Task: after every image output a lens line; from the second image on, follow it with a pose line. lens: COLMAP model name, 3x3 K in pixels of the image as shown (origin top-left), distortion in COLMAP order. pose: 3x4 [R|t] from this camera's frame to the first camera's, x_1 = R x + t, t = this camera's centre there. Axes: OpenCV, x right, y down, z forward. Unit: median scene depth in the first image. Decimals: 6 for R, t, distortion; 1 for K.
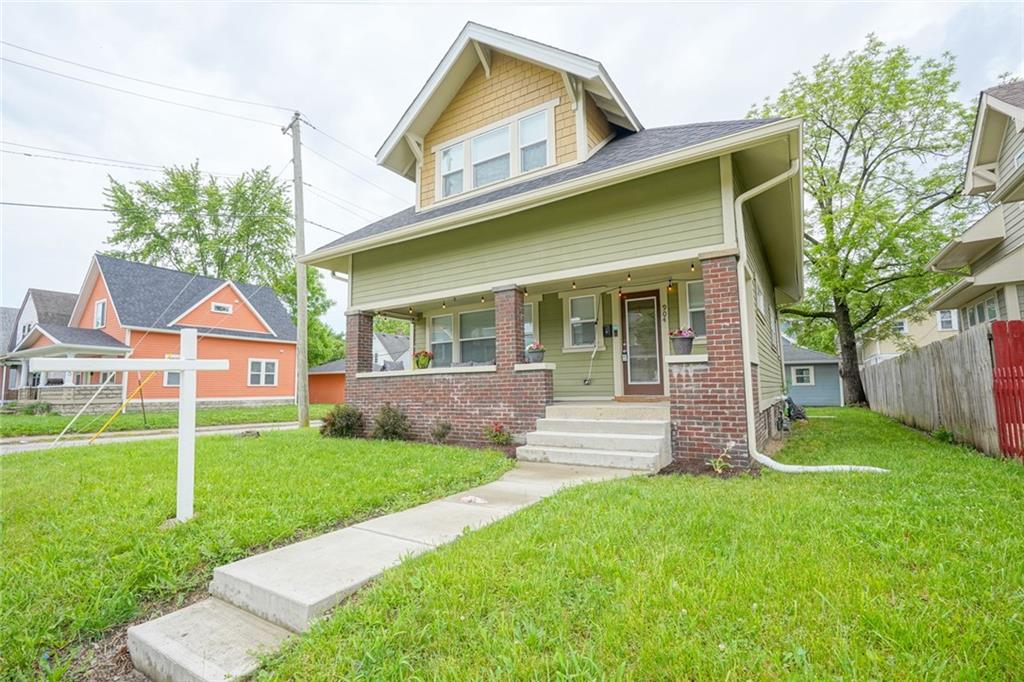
lens RADIAL K [[462.4, 0, 505.9], [0, 462.4, 342.4], [0, 0, 1]] dist [-0.012374, 0.004825]
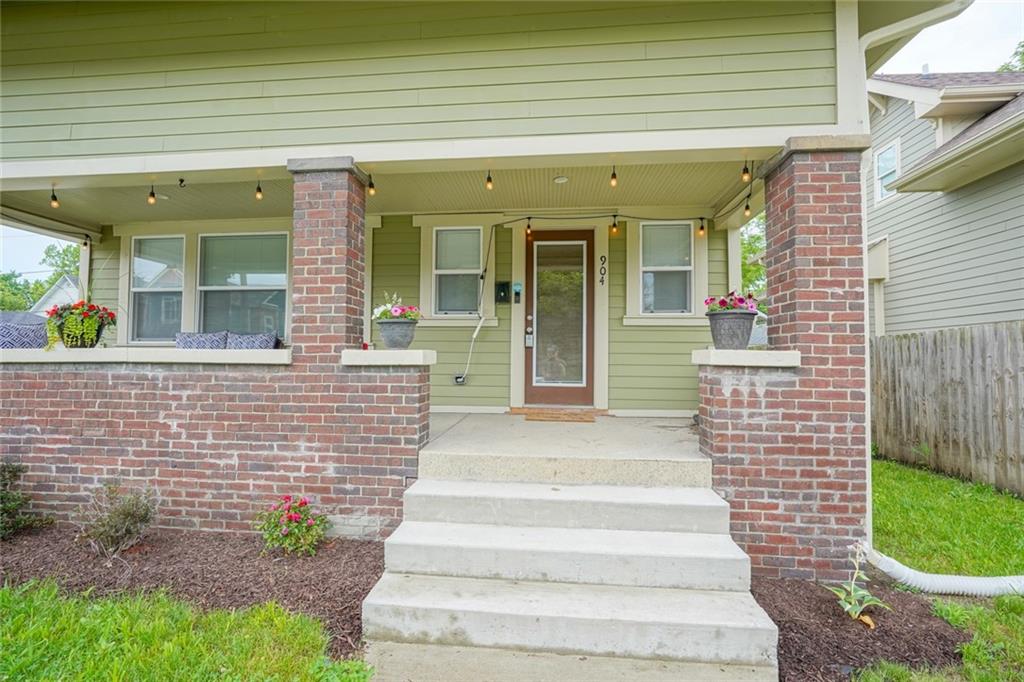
lens RADIAL K [[462.4, 0, 505.9], [0, 462.4, 342.4], [0, 0, 1]] dist [-0.012374, 0.004825]
pose [[0.890433, 0.038390, 0.453493, -0.037150], [-0.066798, 0.996669, 0.046787, 0.011176], [-0.450186, -0.071953, 0.890031, 0.543656]]
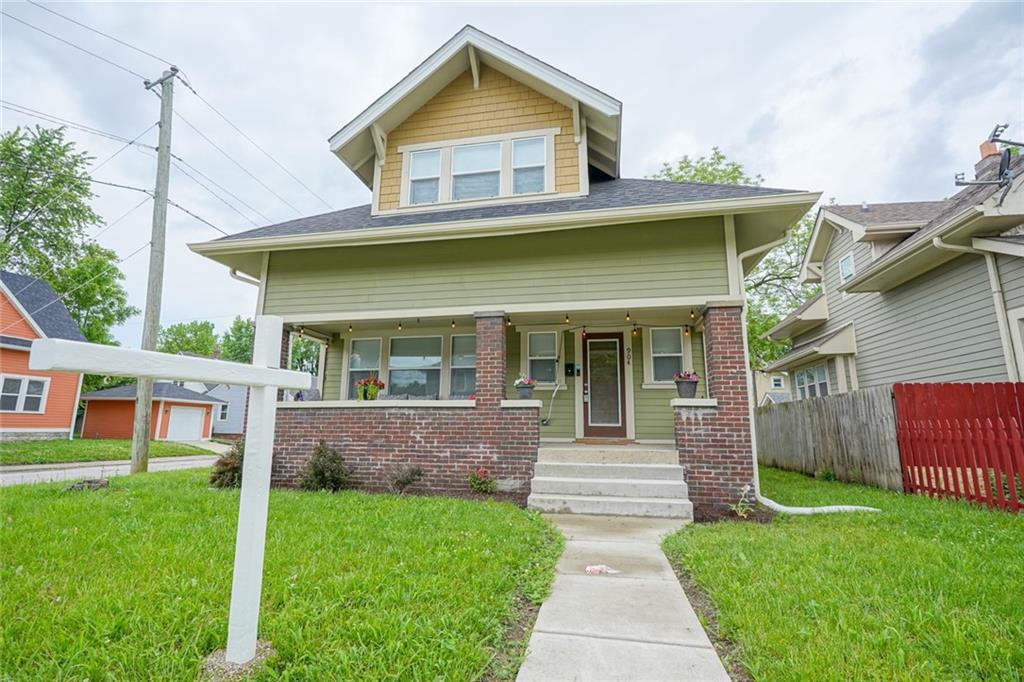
lens RADIAL K [[462.4, 0, 505.9], [0, 462.4, 342.4], [0, 0, 1]] dist [-0.012374, 0.004825]
pose [[0.929892, 0.090677, 0.356481, -0.287466], [-0.060753, 0.993690, -0.094286, 0.019917], [-0.362781, 0.066018, 0.929533, 0.157602]]
